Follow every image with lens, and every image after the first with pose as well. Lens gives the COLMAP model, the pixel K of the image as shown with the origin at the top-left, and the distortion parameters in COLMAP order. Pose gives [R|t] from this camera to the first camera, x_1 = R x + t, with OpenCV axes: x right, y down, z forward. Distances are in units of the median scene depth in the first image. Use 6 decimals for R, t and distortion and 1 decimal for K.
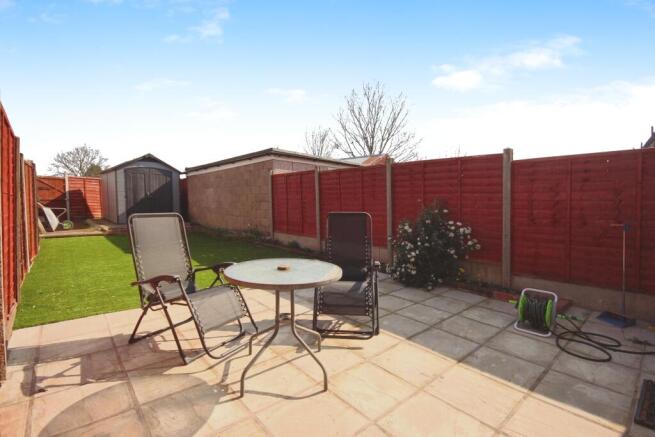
lens RADIAL K [[307.2, 0, 327.9], [0, 307.2, 215.5], [0, 0, 1]] dist [-0.000337, -0.000524]
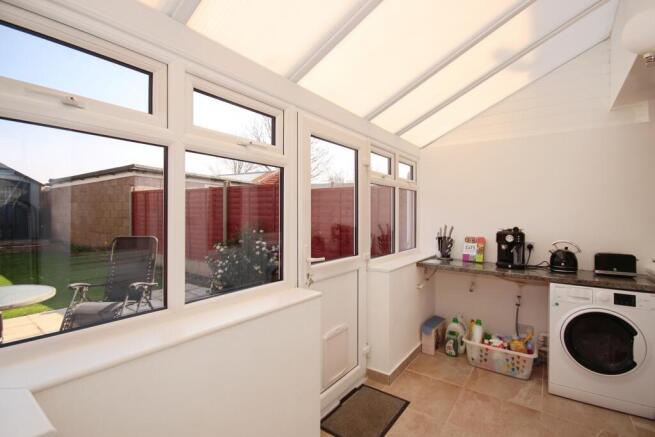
lens RADIAL K [[307.2, 0, 327.2], [0, 307.2, 217.4], [0, 0, 1]] dist [-0.000337, -0.000524]
pose [[0.976545, 0.000919, 0.215313, 0.209641], [0.005127, 0.999608, -0.027522, -0.018653], [-0.215254, 0.027981, 0.976157, -0.088867]]
